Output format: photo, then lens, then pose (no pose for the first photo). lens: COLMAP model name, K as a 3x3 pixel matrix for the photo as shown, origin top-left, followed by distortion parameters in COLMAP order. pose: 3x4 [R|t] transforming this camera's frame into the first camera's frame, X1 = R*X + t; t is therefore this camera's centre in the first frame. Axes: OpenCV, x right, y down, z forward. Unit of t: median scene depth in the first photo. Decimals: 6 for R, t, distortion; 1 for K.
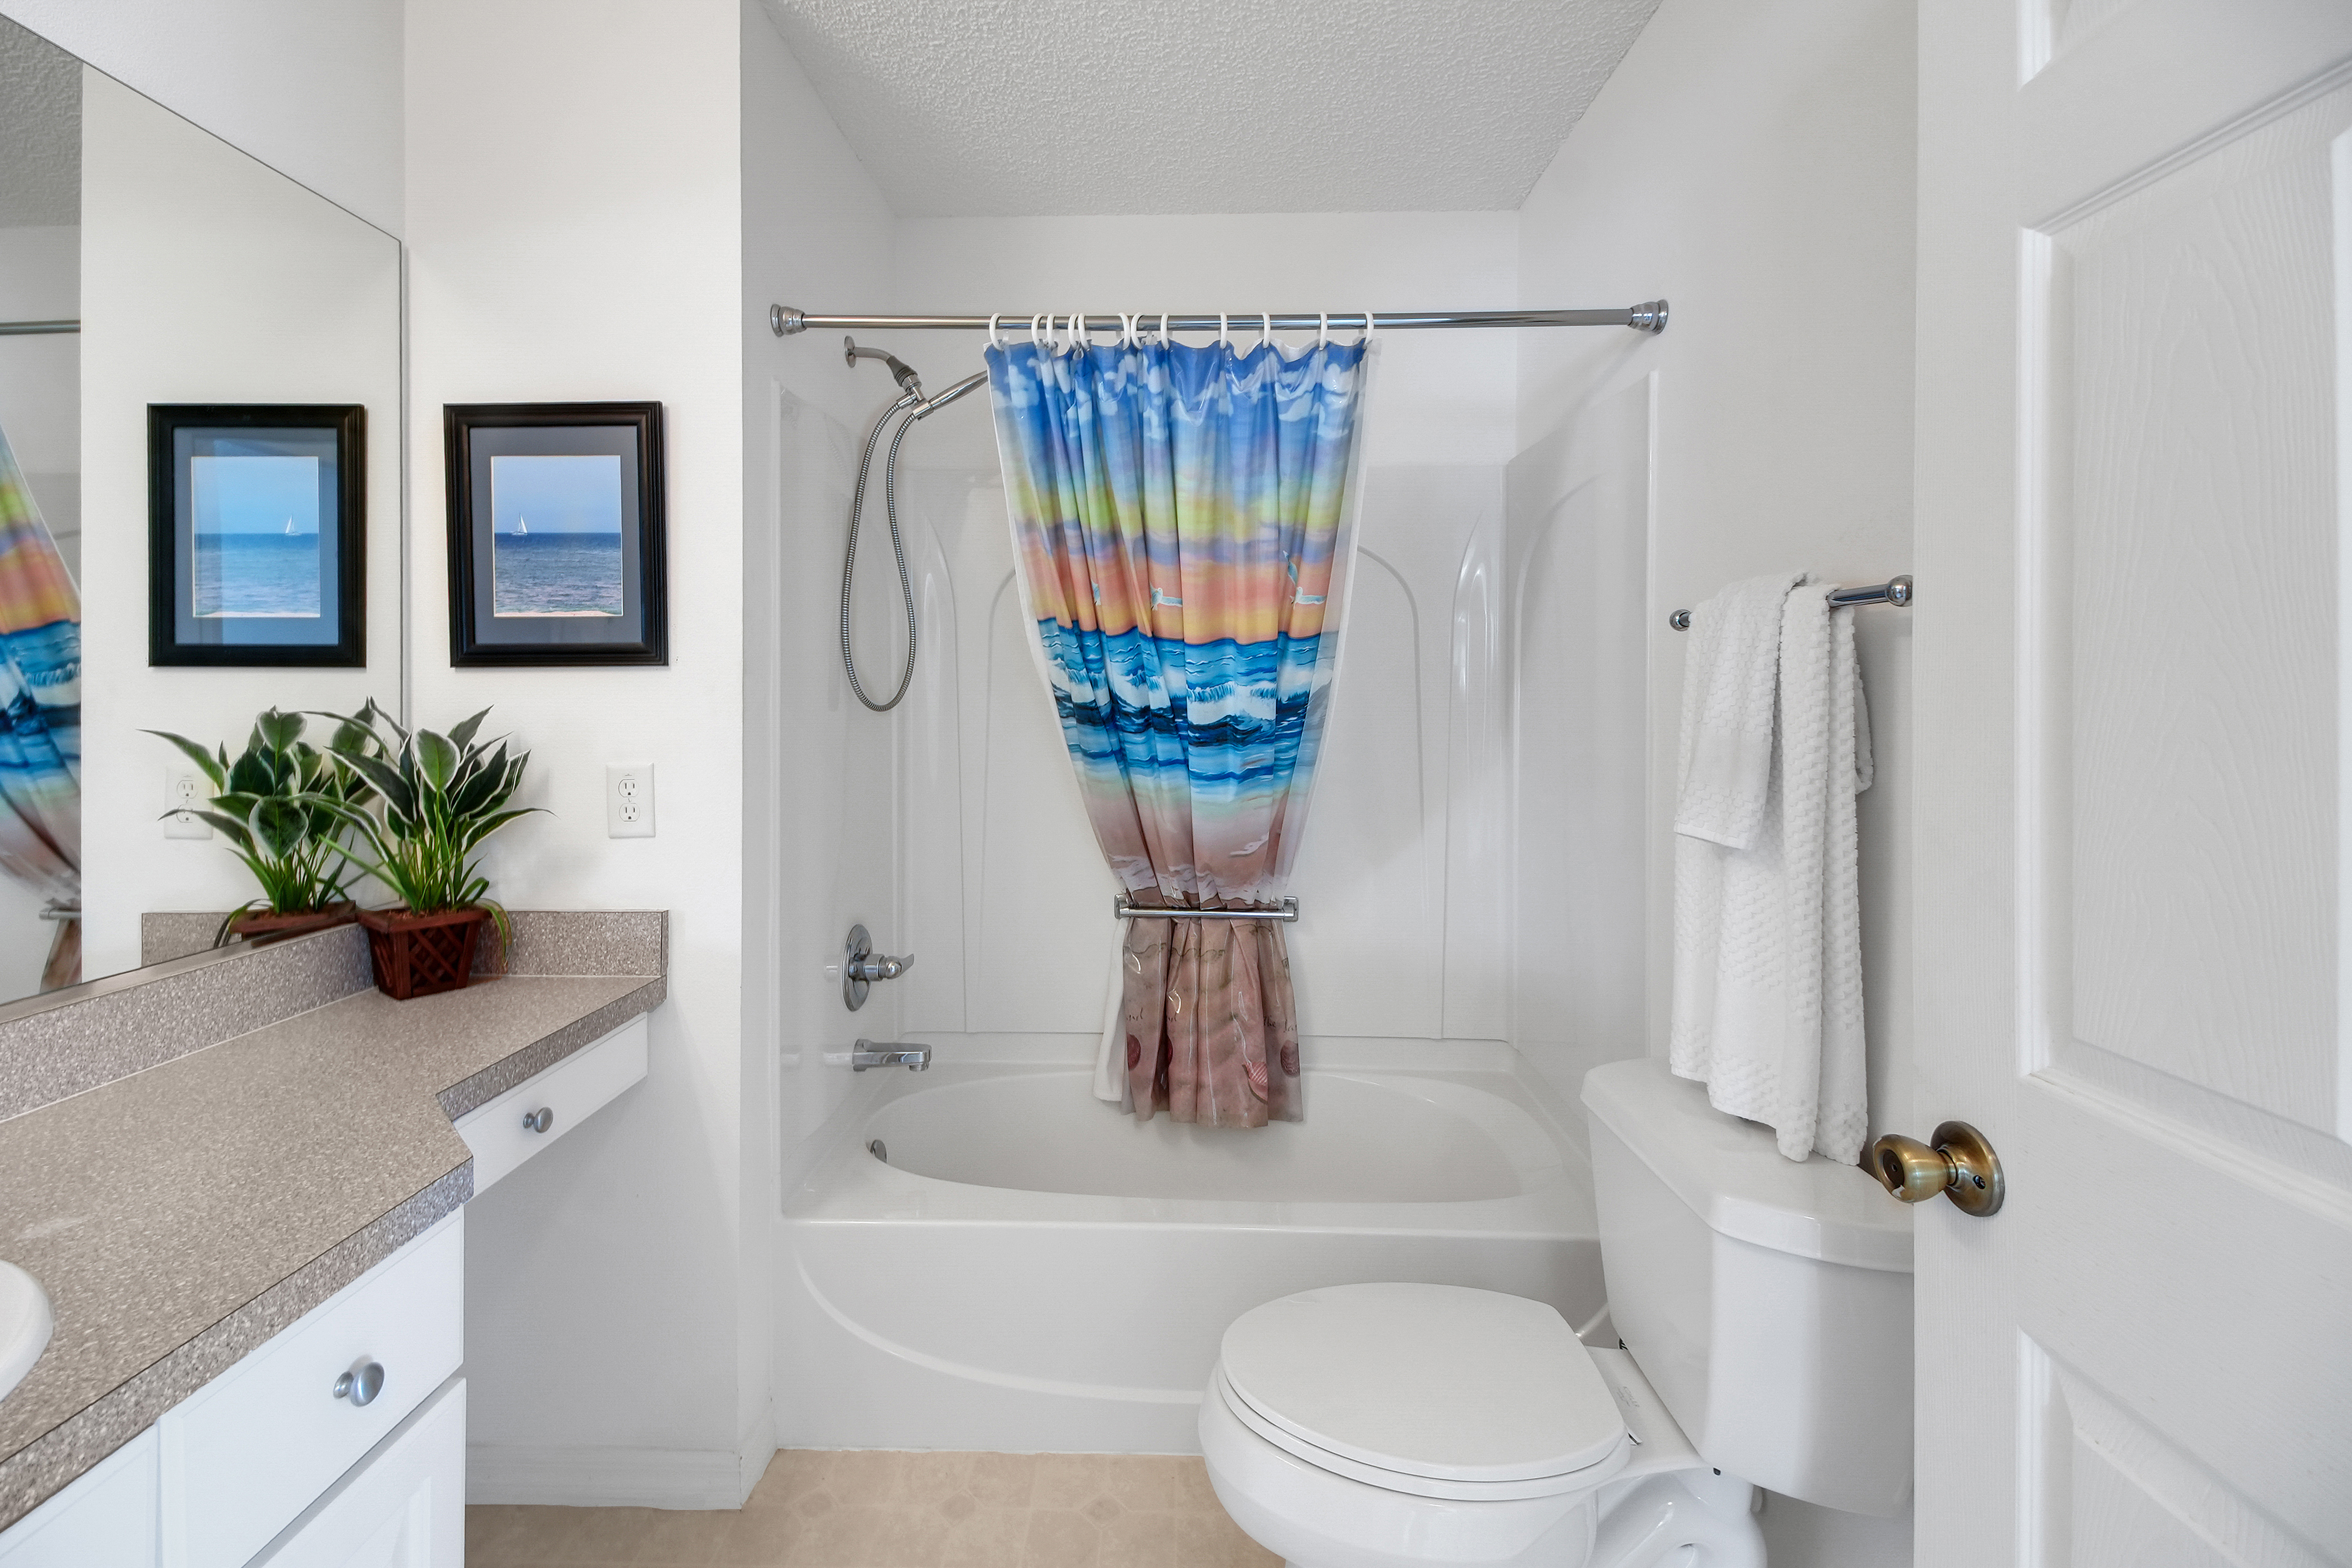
lens RADIAL K [[1007.1, 0, 1167.8], [0, 1007.1, 690.7], [0, 0, 1]] dist [0.048417, -0.023013]
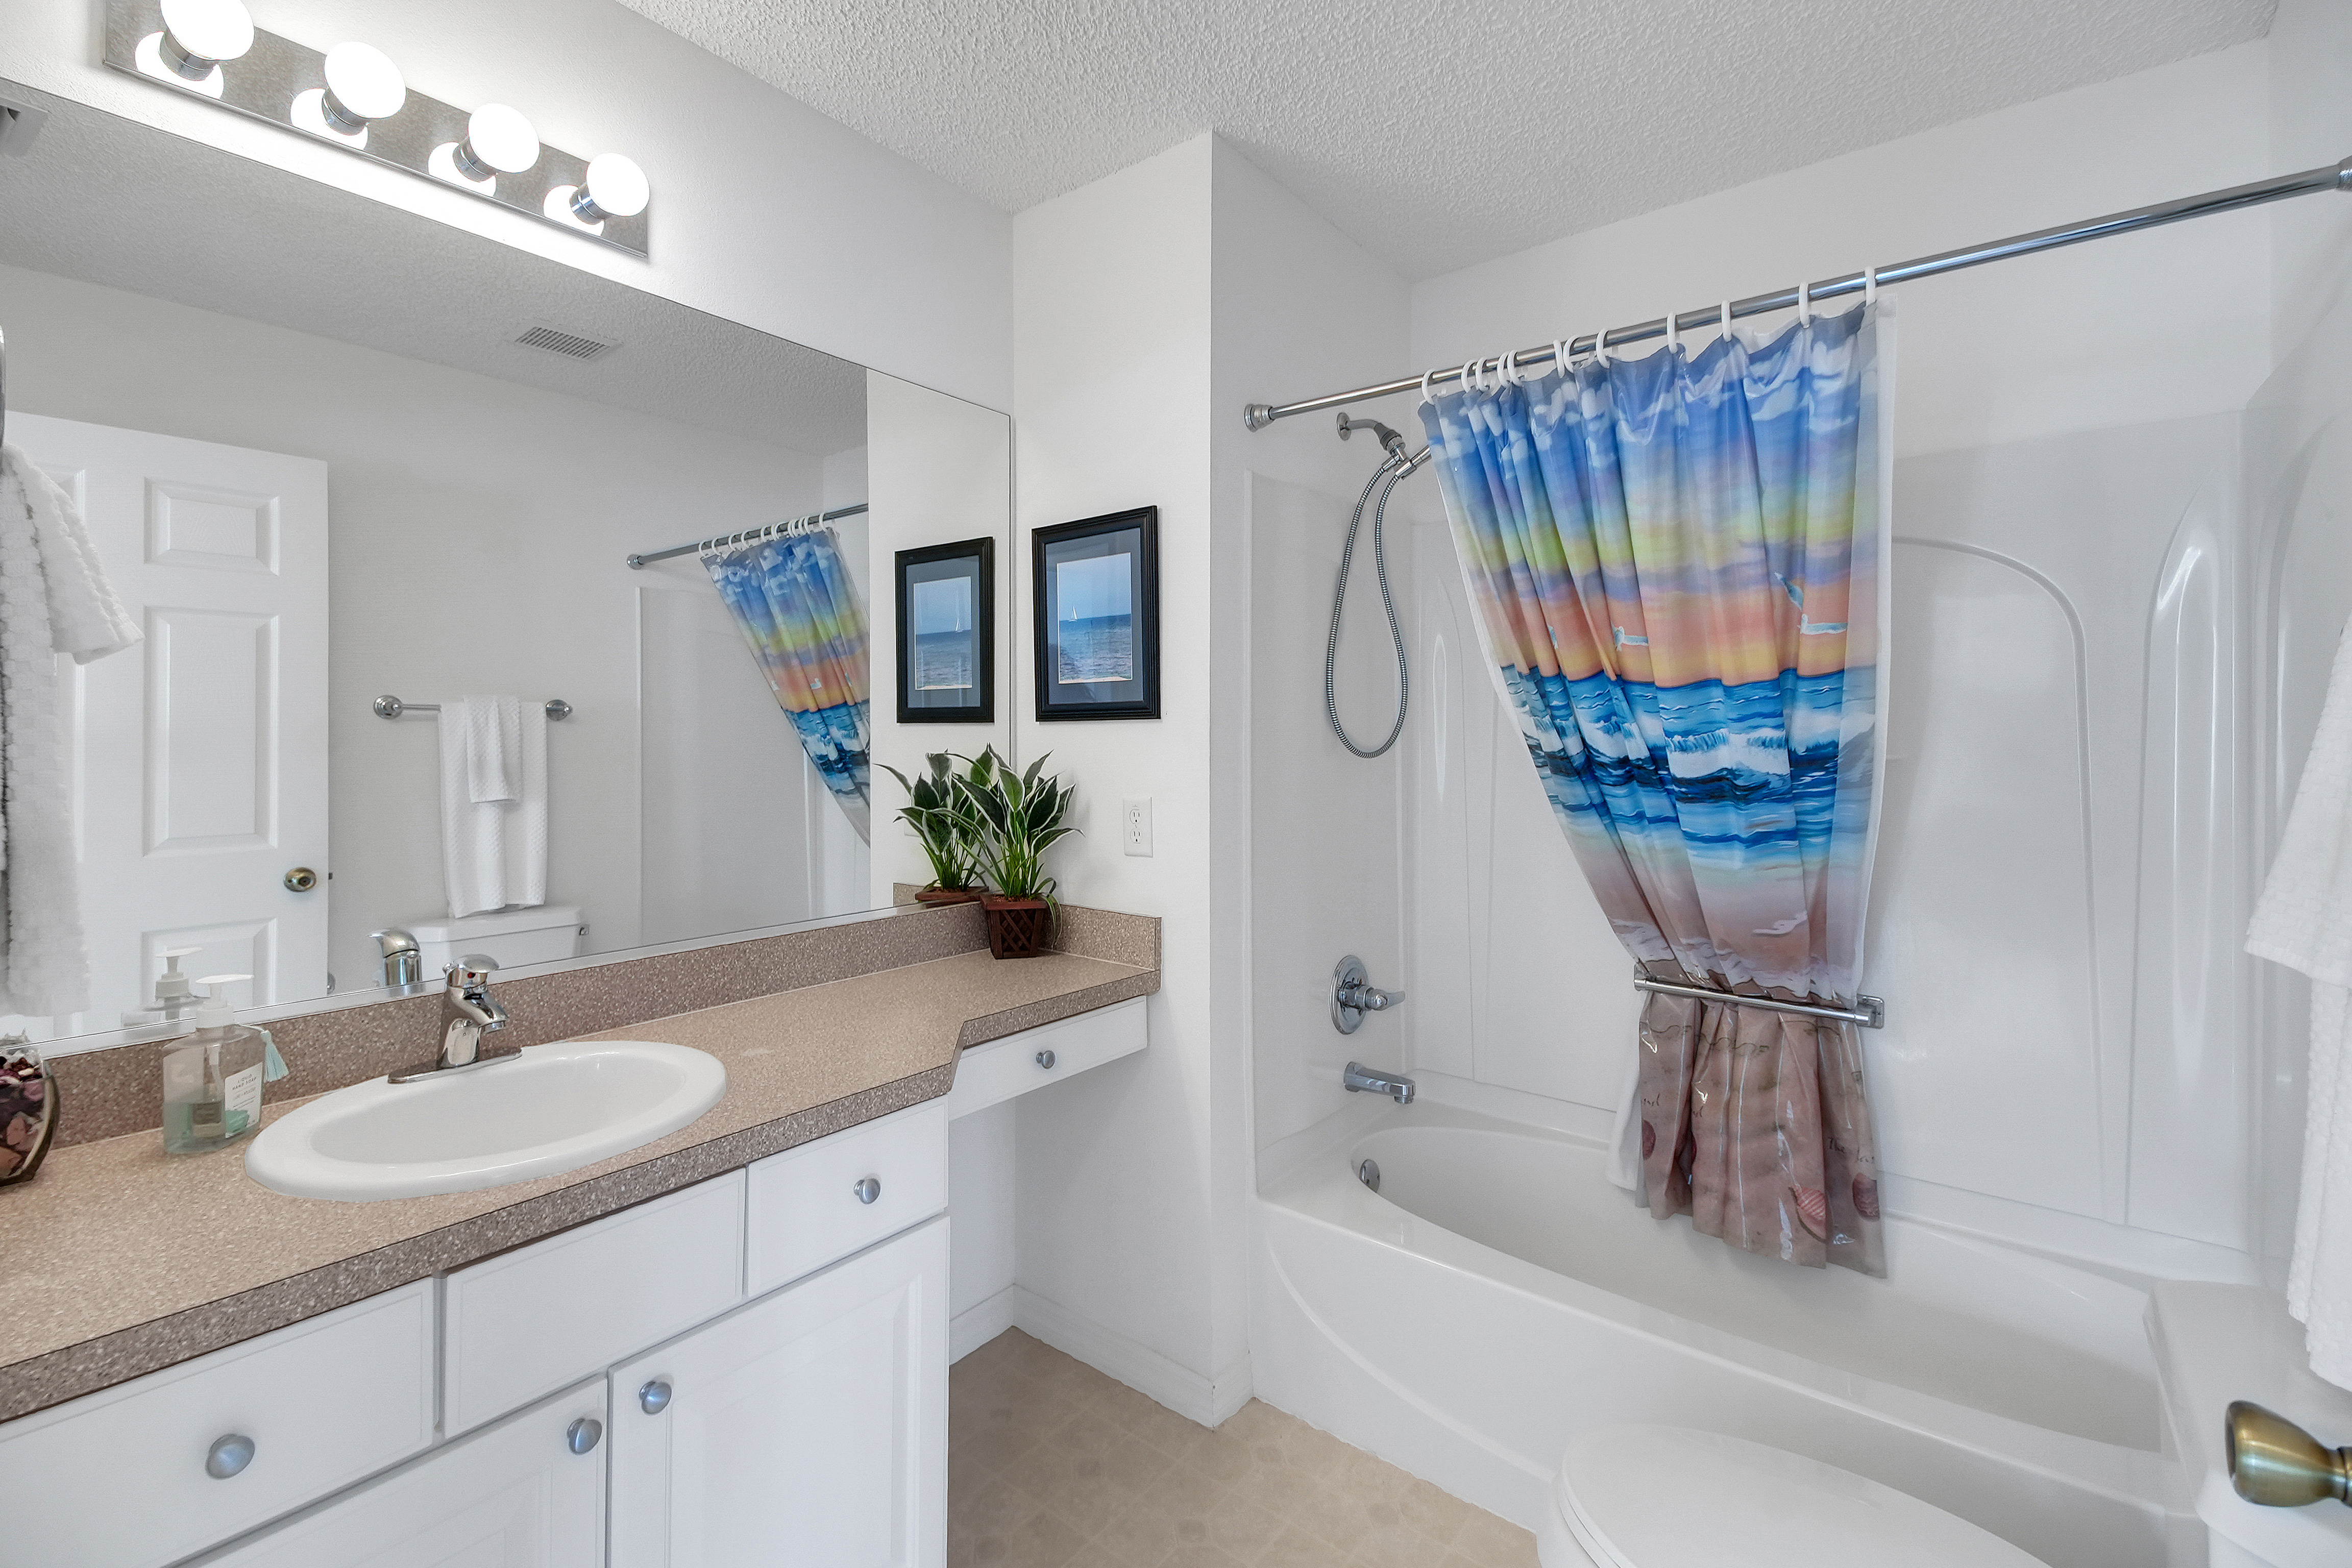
lens RADIAL K [[1014.1, 0, 1163.3], [0, 1014.1, 735.5], [0, 0, 1]] dist [0.028057, -0.000287]
pose [[0.805681, -0.000470, -0.592349, 0.198306], [-0.000300, 0.999999, -0.001201, -0.002238], [0.592349, 0.001146, 0.805681, 0.012386]]
